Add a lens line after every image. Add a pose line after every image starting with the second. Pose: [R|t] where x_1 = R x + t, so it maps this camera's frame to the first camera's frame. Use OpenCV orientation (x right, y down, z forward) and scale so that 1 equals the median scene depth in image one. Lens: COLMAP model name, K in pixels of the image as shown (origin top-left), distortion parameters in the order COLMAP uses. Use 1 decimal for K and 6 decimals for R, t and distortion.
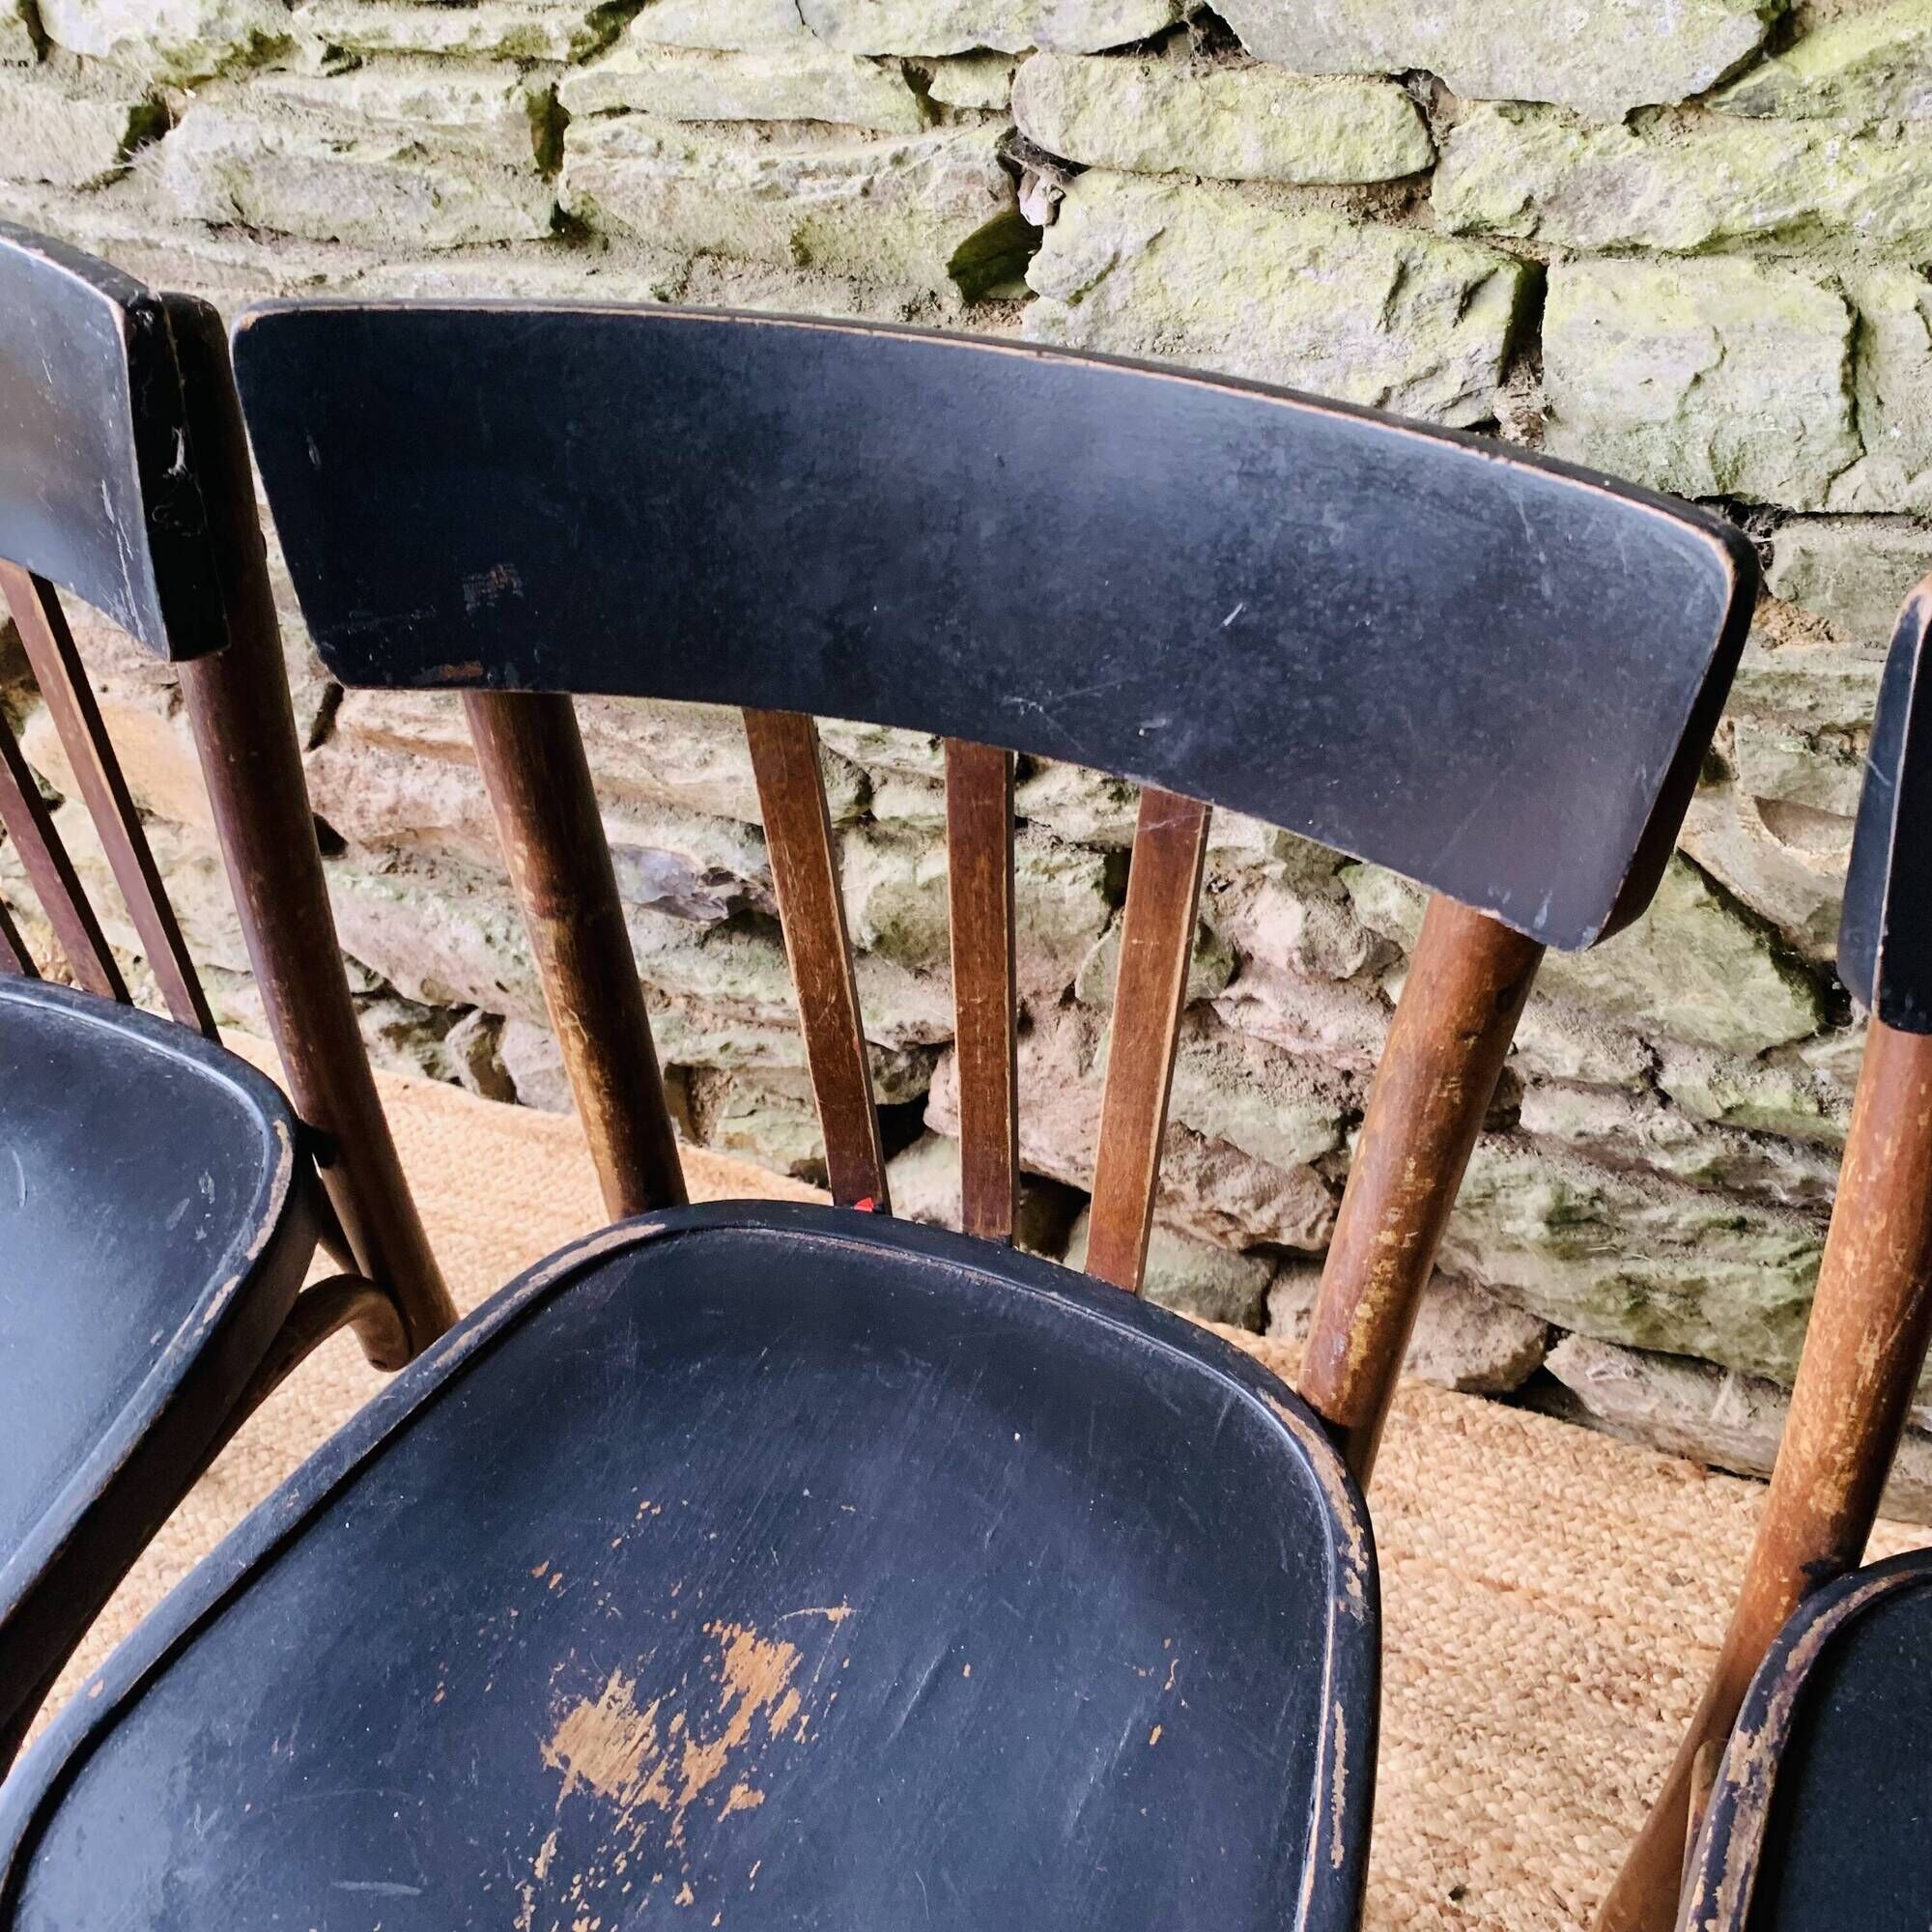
lens RADIAL K [[1975.8, 0, 976.4], [0, 1975.8, 937.3], [0, 0, 1]] dist [0.001141, 0.000000]
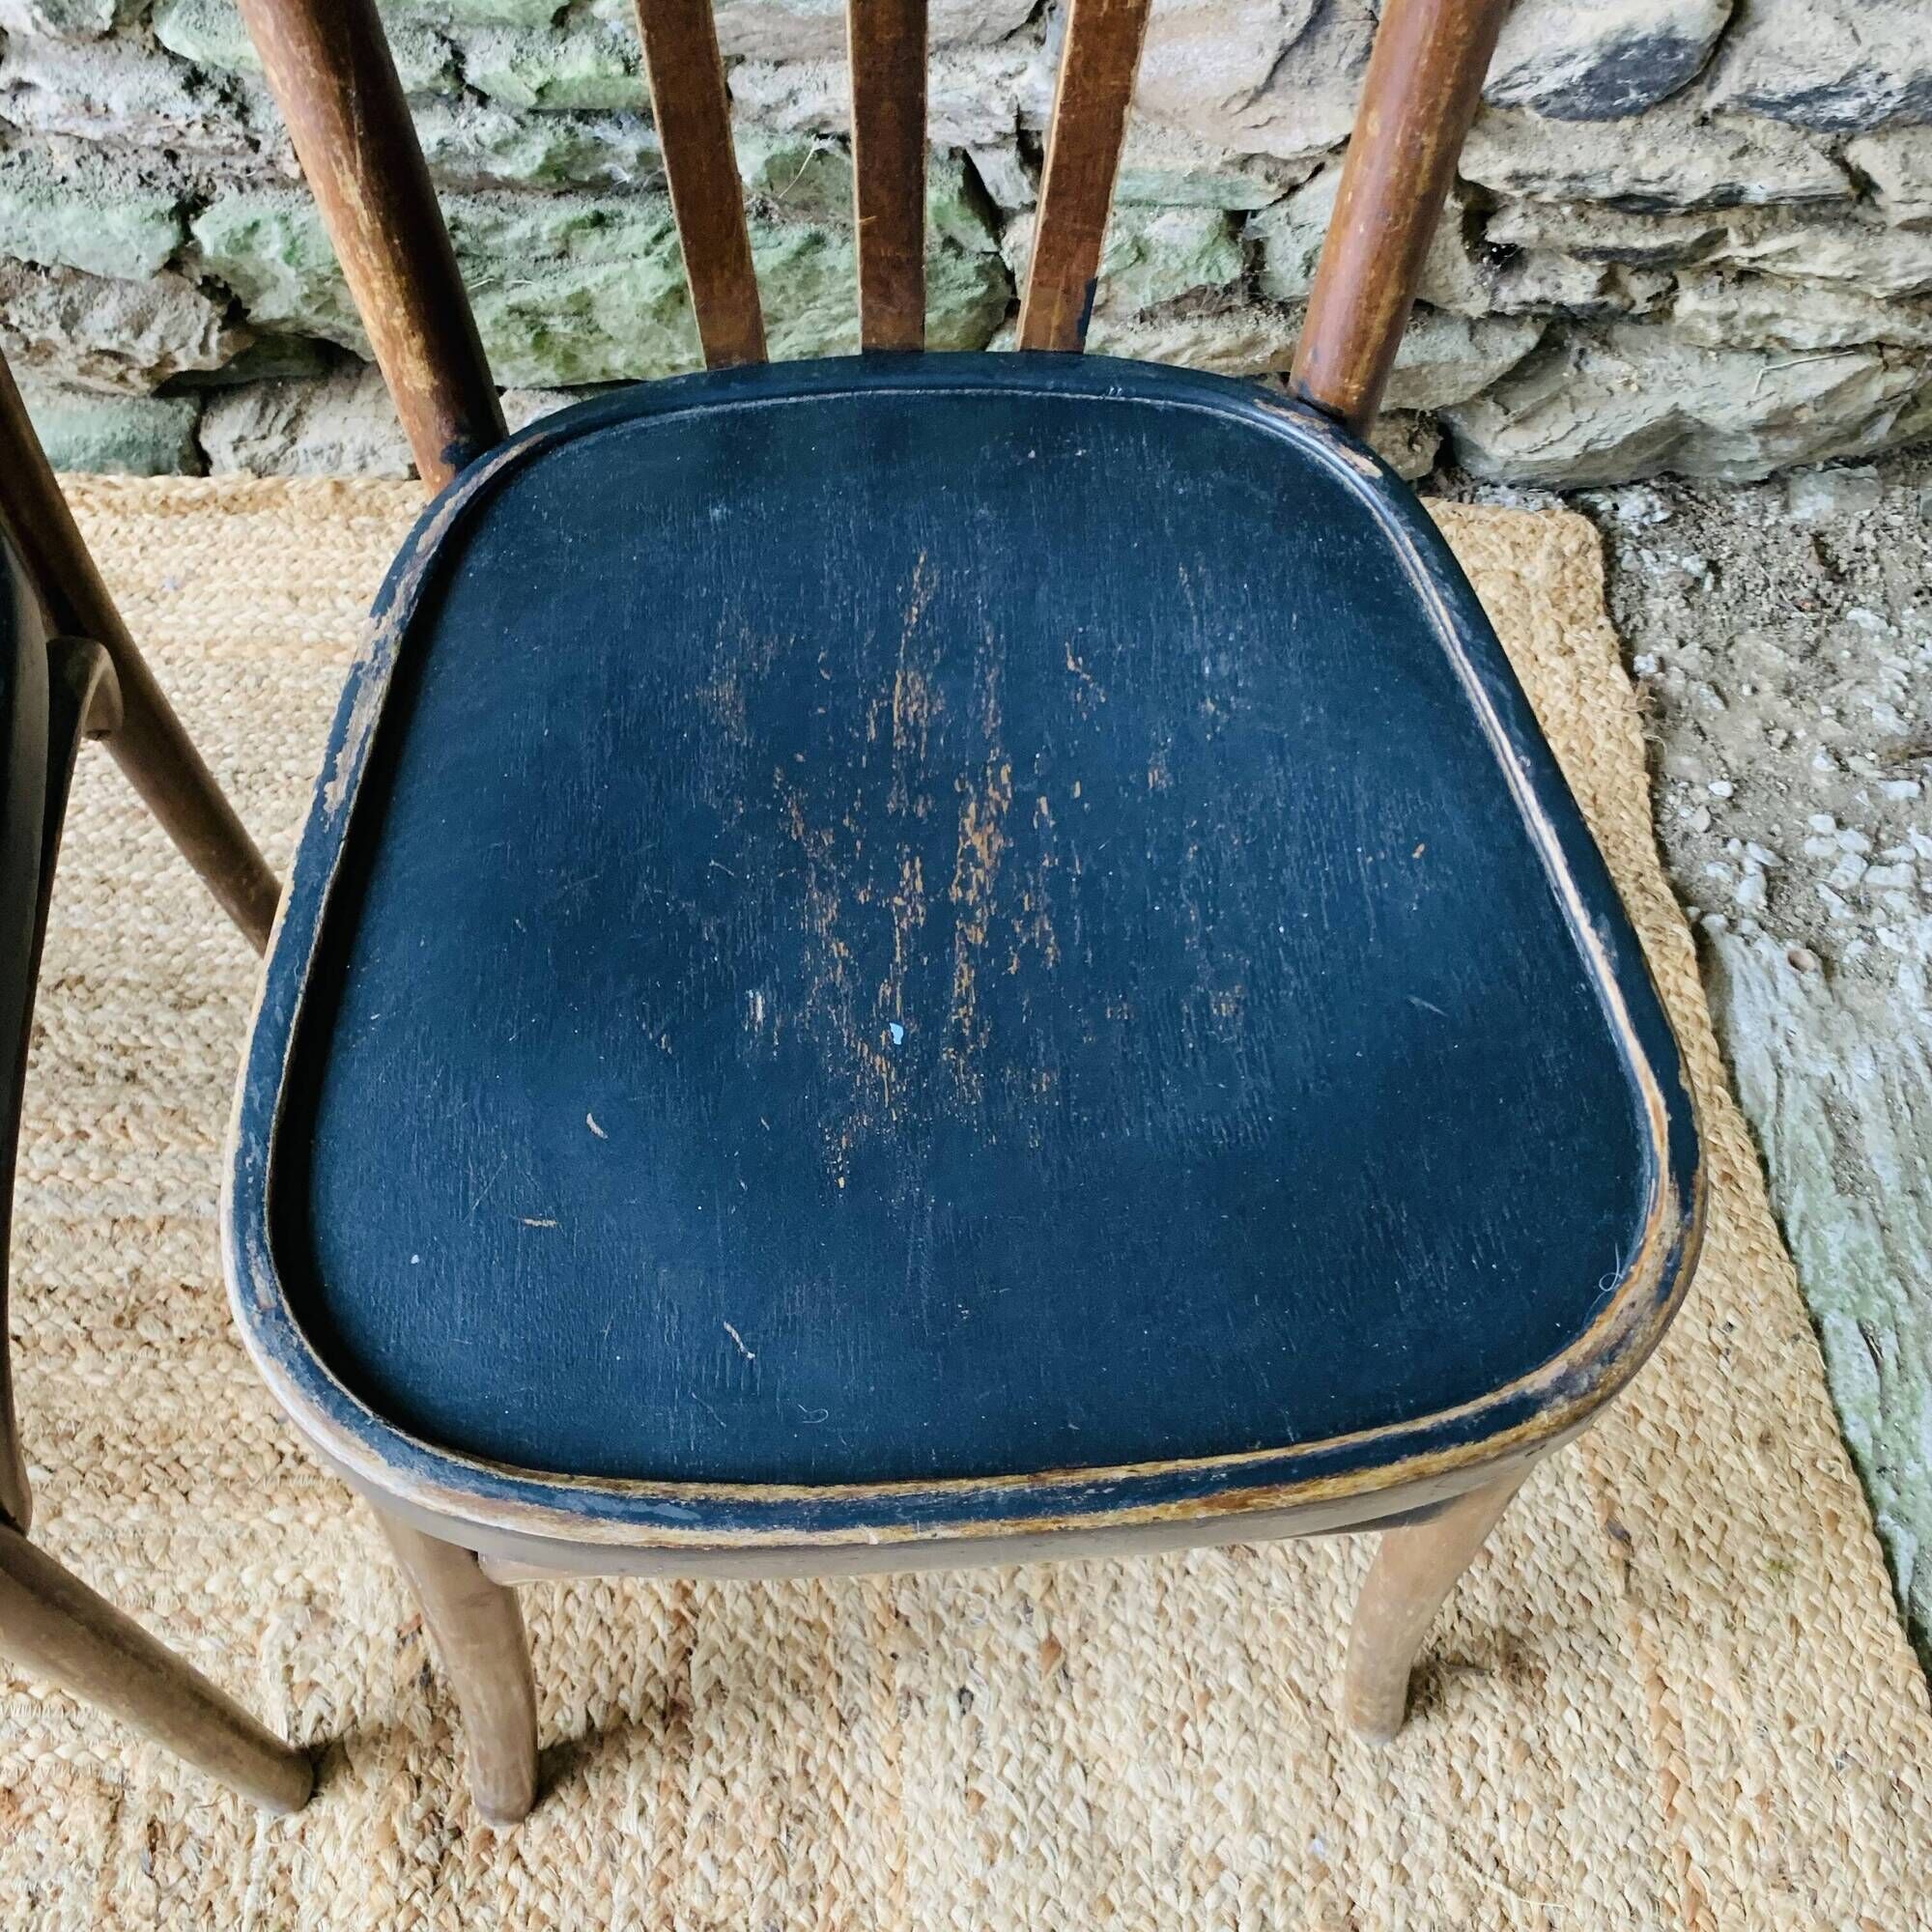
lens RADIAL K [[1975.8, 0, 937.4], [0, 1975.8, 936.2], [0, 0, 1]] dist [0.001141, 0.000000]
pose [[0.920934, -0.307148, 0.239875, 0.207225], [0.198893, 0.899738, 0.388475, 0.122420], [-0.335144, -0.310050, 0.889689, -0.025979]]
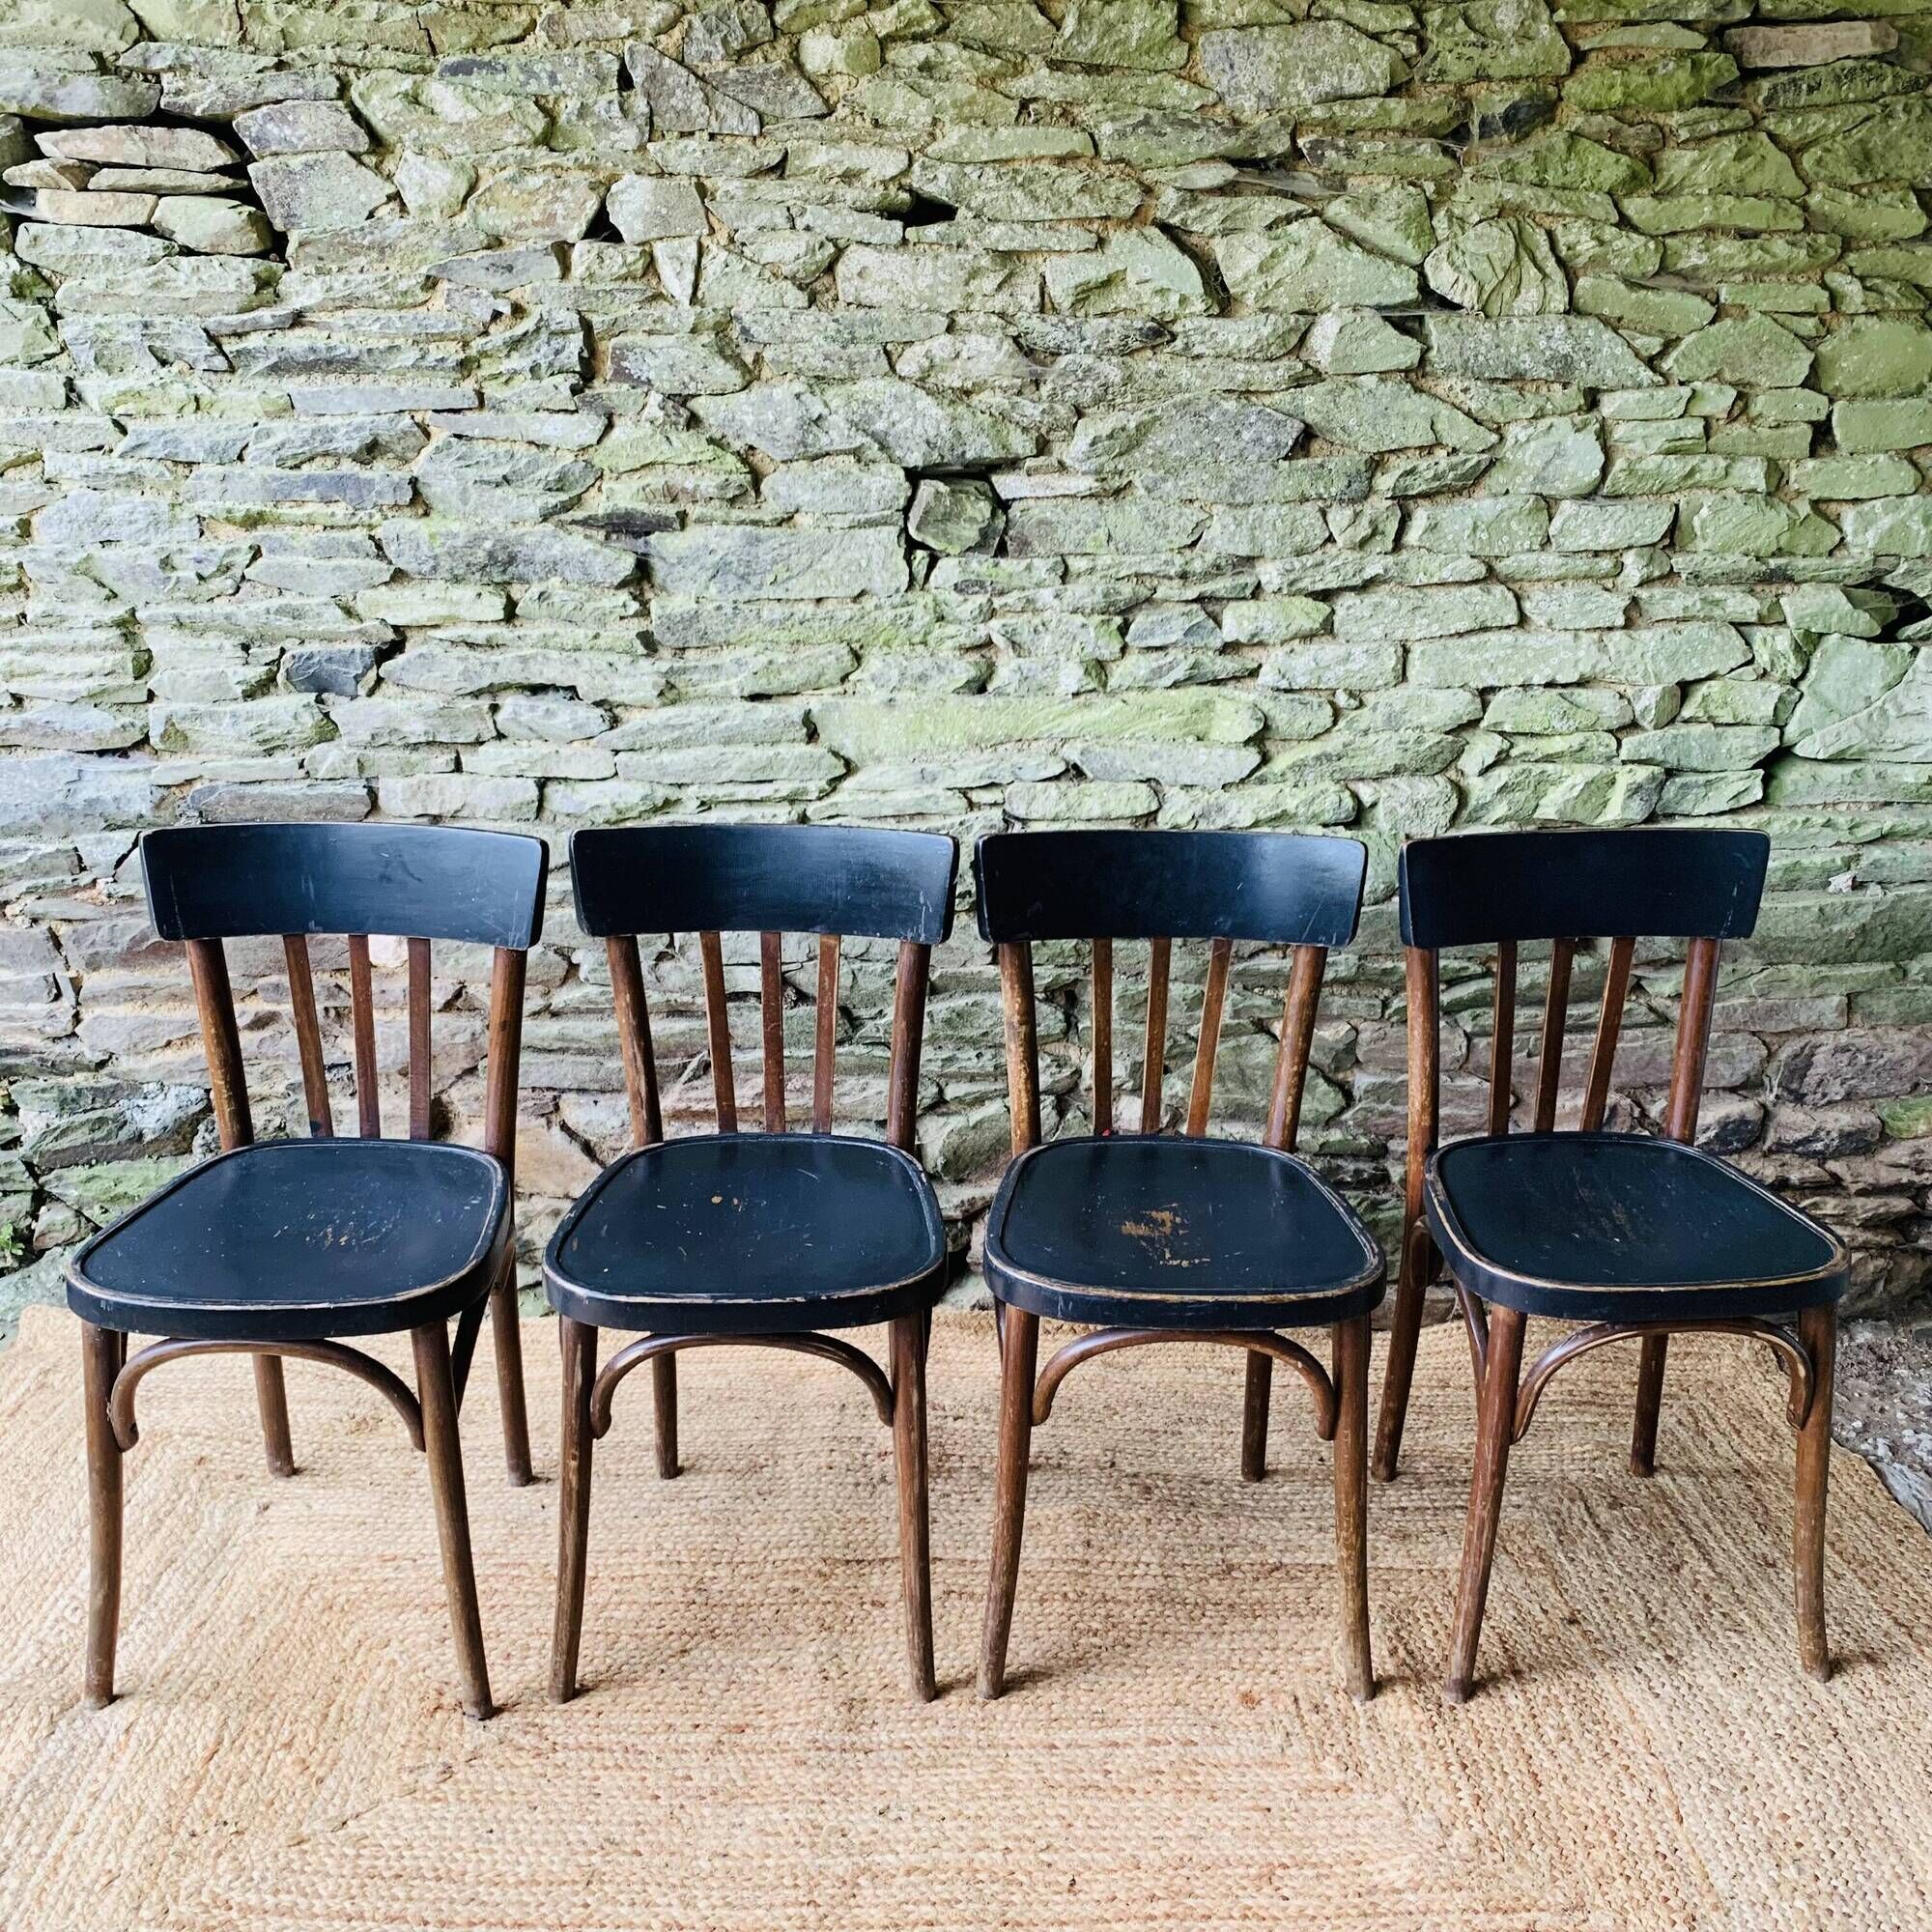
lens RADIAL K [[1949.1, 0, 968.2], [0, 1949.1, 976.0], [0, 0, 1]] dist [0.061916, 0.000000]
pose [[0.922369, -0.092584, 0.375052, -0.962242], [0.217821, 0.926451, -0.306989, 0.560566], [-0.319046, 0.364851, 0.874696, -1.133095]]
